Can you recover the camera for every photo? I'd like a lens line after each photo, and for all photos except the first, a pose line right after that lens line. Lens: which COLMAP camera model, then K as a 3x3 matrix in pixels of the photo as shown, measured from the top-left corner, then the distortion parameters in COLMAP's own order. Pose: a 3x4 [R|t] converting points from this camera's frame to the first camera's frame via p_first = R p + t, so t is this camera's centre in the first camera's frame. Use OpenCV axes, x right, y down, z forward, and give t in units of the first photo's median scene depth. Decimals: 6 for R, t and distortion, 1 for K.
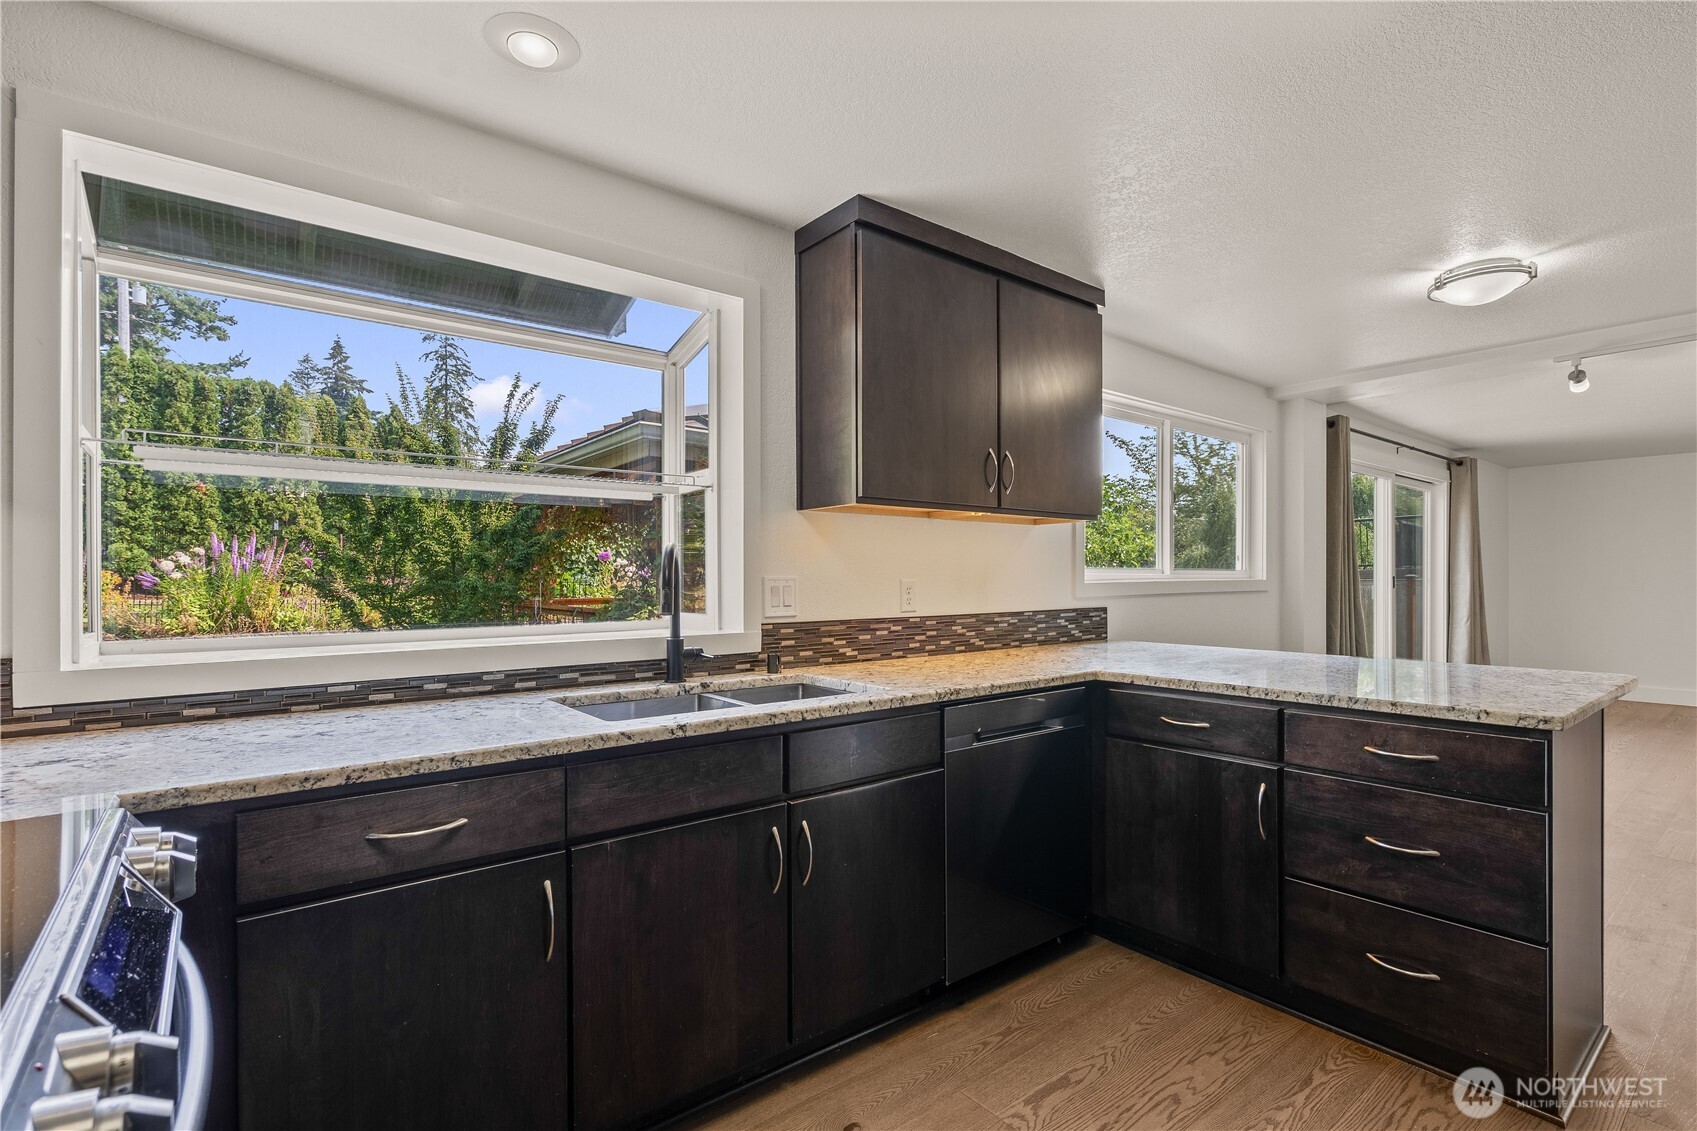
lens RADIAL K [[778.6, 0, 857.9], [0, 778.6, 576.9], [0, 0, 1]] dist [-0.004826, 0.003011]
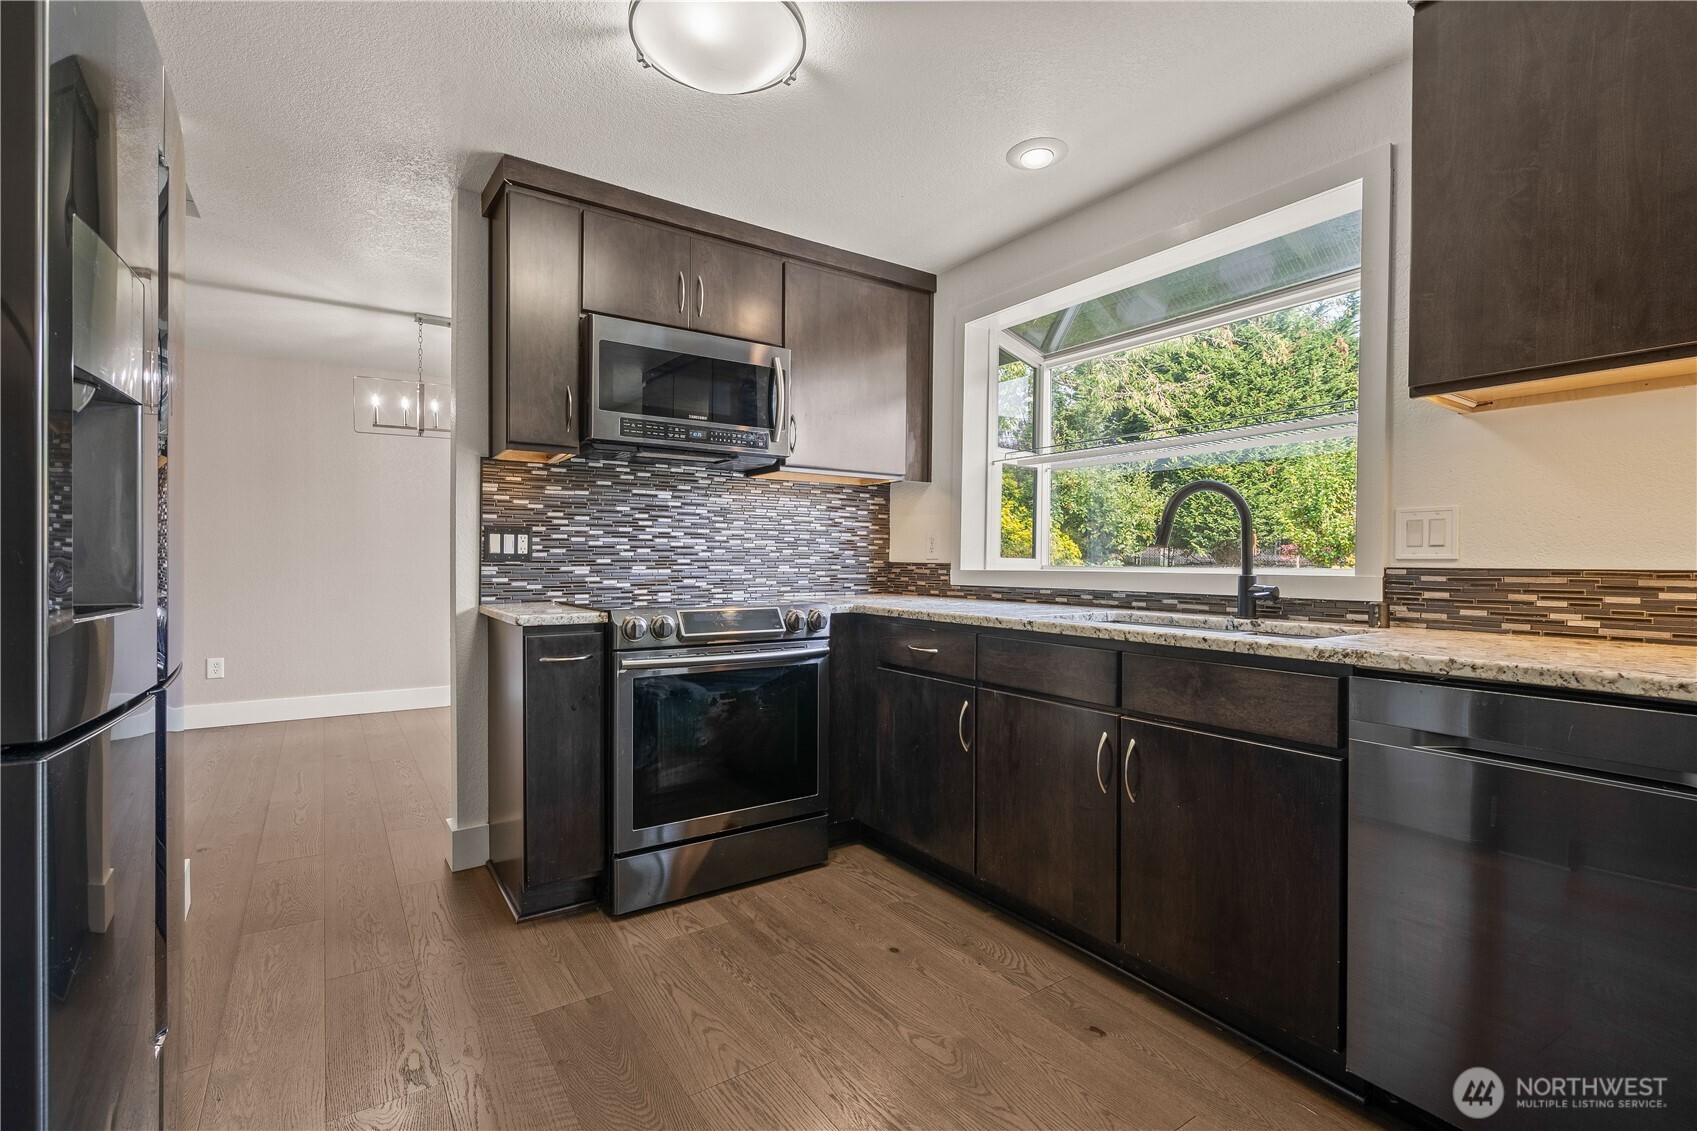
lens RADIAL K [[778.6, 0, 846.3], [0, 778.6, 560.8], [0, 0, 1]] dist [-0.004826, 0.003011]
pose [[-0.081640, 0.000804, -0.996662, 0.678961], [-0.006521, 0.999978, 0.001341, 0.052978], [0.996641, 0.006609, -0.081633, 0.482014]]
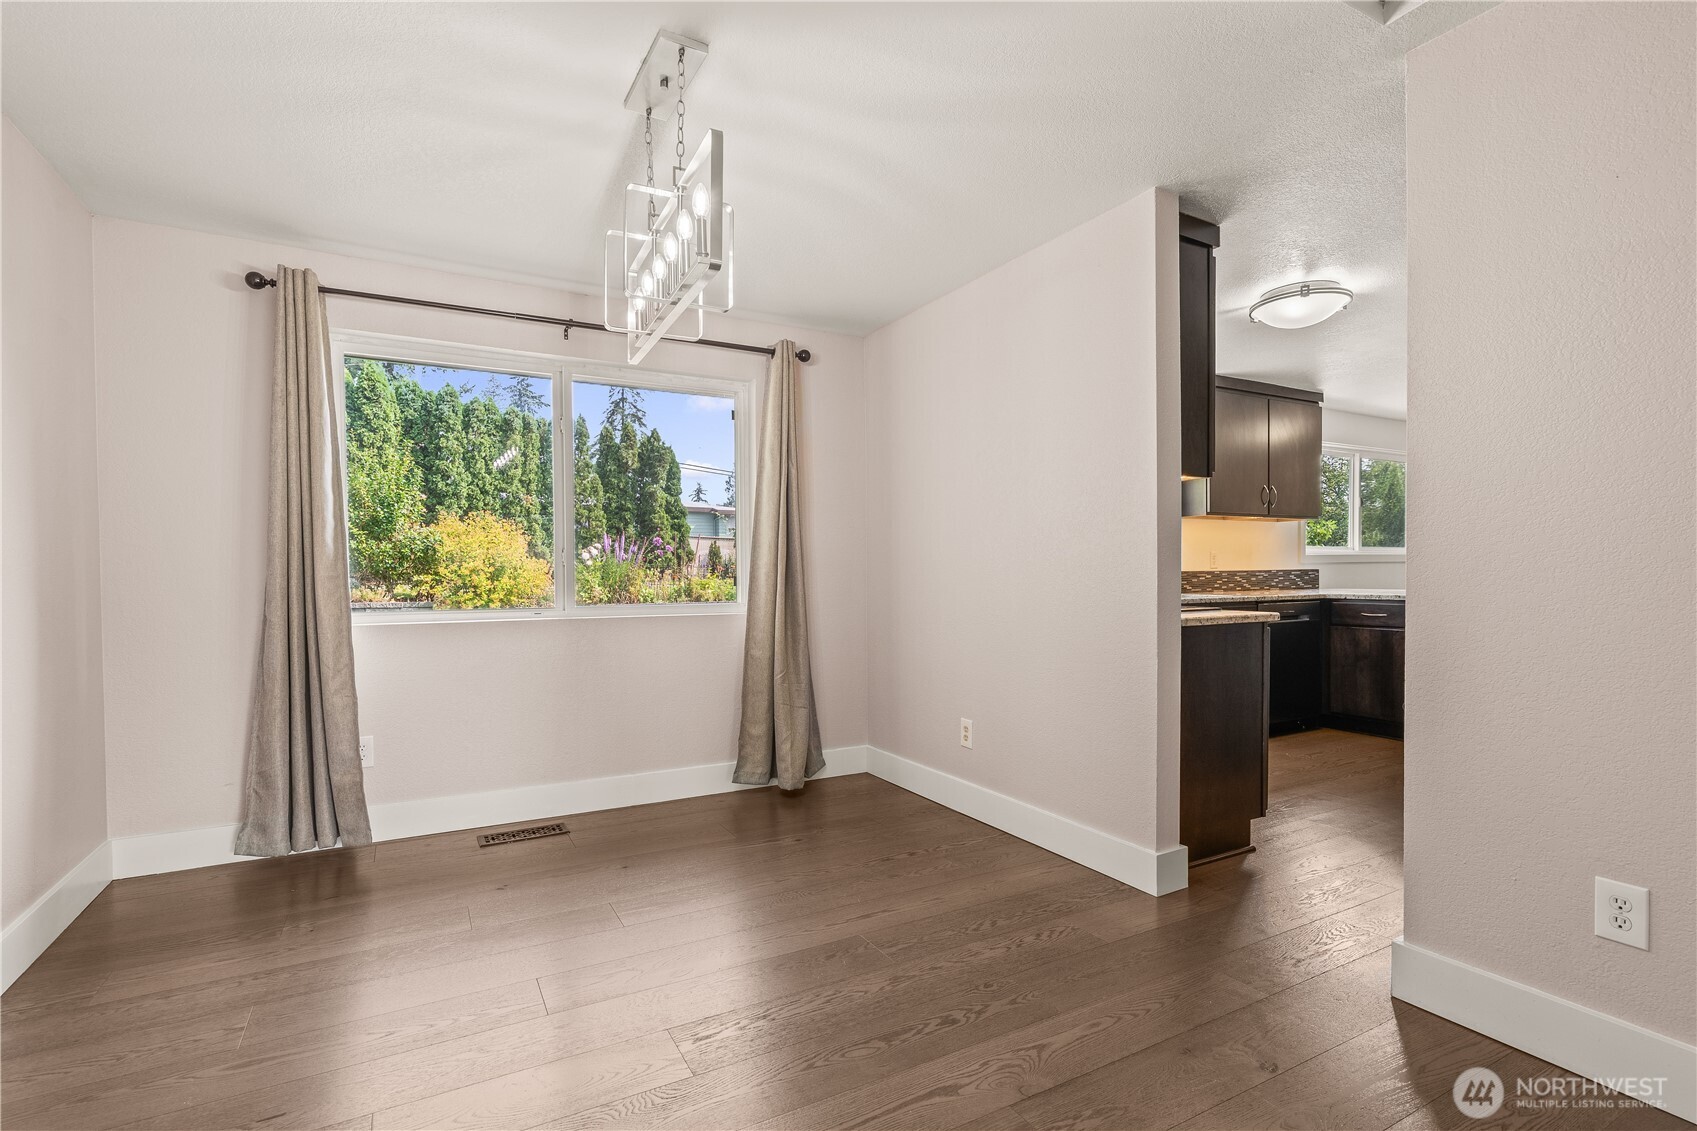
lens RADIAL K [[778.6, 0, 831.5], [0, 778.6, 578.1], [0, 0, 1]] dist [-0.004826, 0.003011]
pose [[0.981354, -0.004093, -0.192164, -0.537144], [0.006355, 0.999918, 0.011156, 0.044258], [0.192102, -0.012169, 0.981299, -1.172651]]
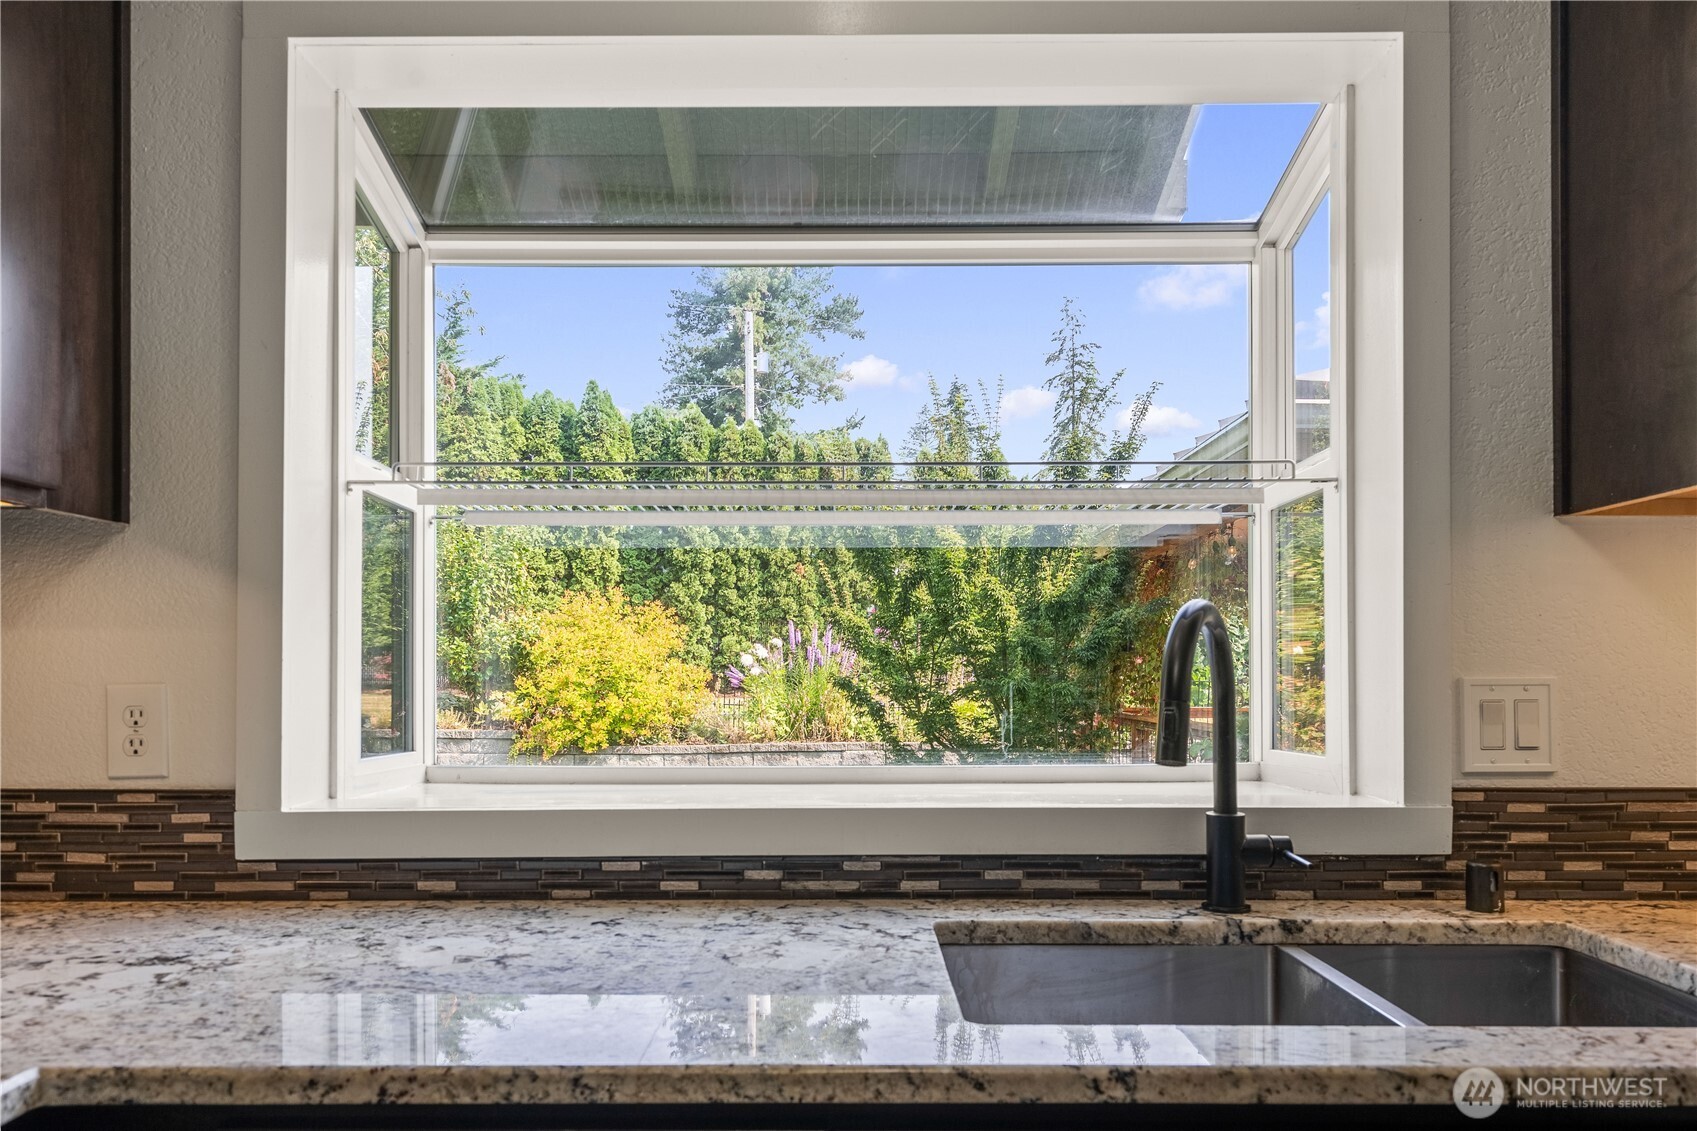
lens RADIAL K [[1145.9, 0, 859.8], [0, 1145.9, 663.7], [0, 0, 1]] dist [0.009009, 0.004255]
pose [[0.780296, -0.004098, -0.625396, 0.015085], [-0.000868, 0.999970, -0.007634, -0.002488], [0.625409, 0.006500, 0.780270, 0.291414]]
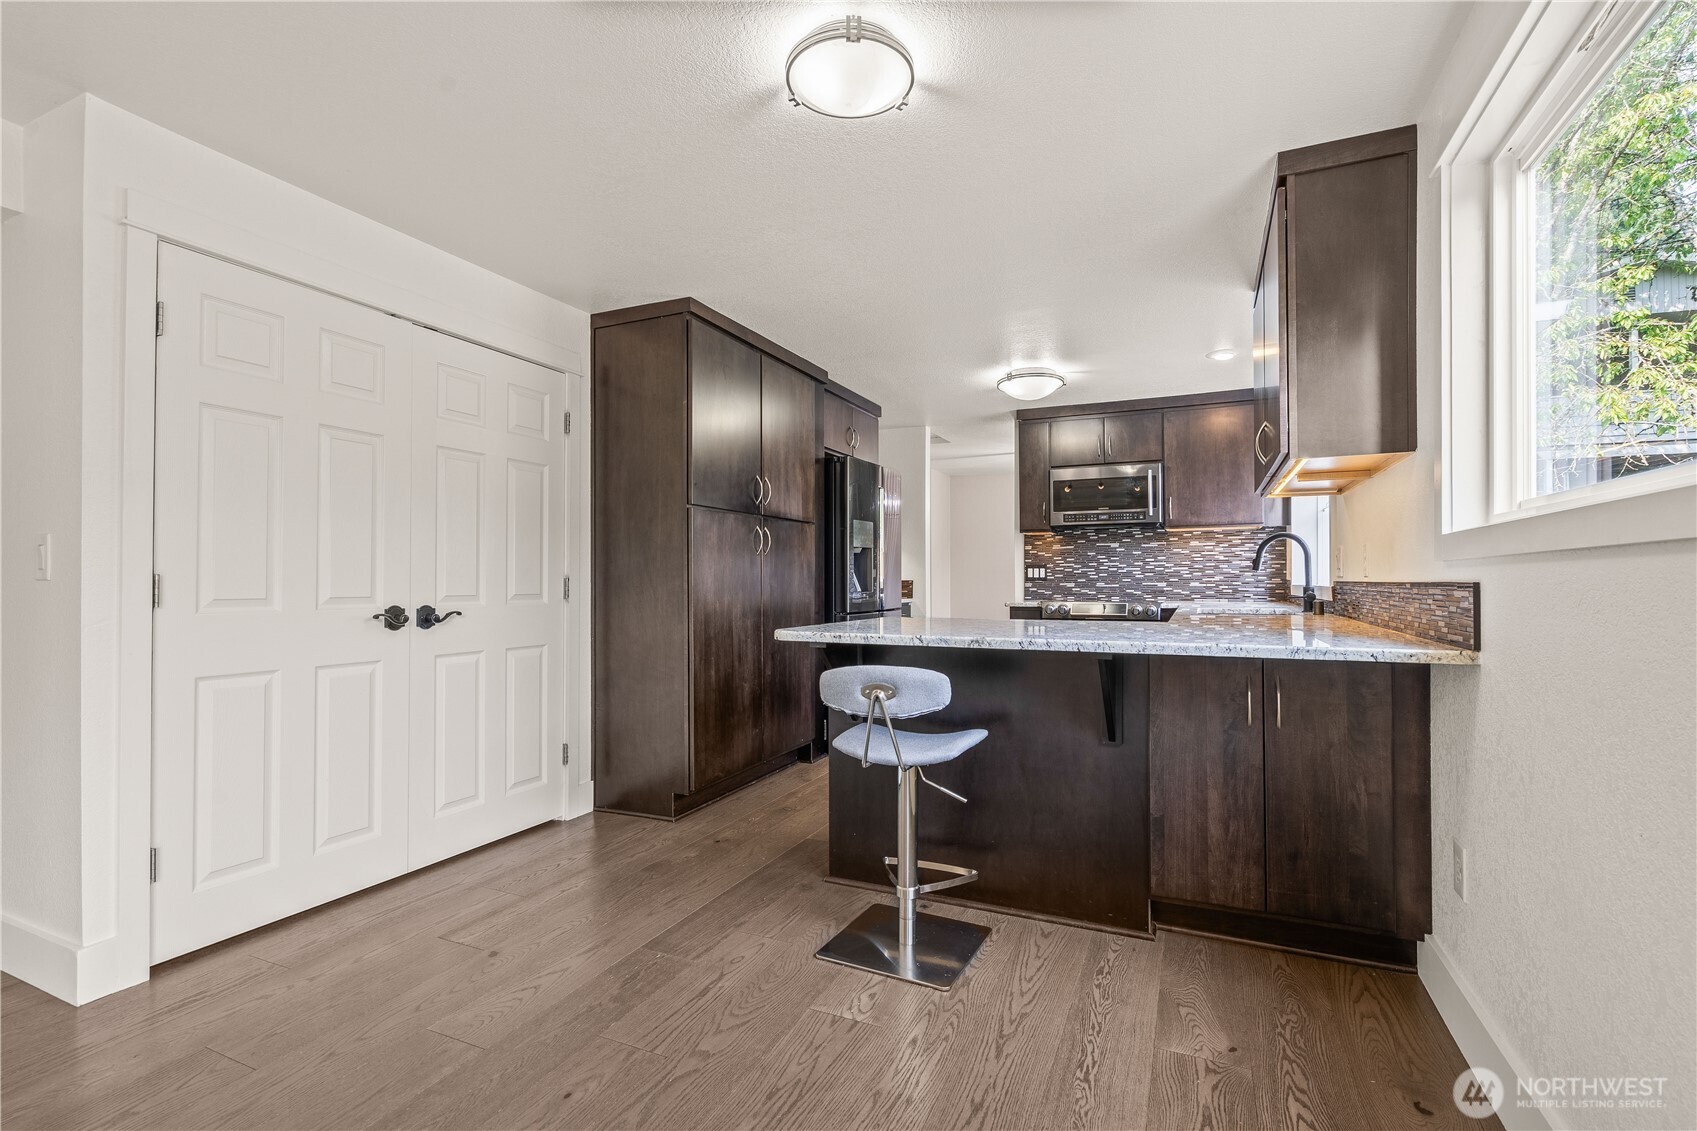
lens RADIAL K [[778.6, 0, 841.9], [0, 778.6, 572.5], [0, 0, 1]] dist [-0.004826, 0.003011]
pose [[-0.902988, -0.003846, -0.429649, 1.112339], [0.001533, 0.999925, -0.012172, 0.059651], [0.429664, -0.011649, -0.902914, 1.596249]]
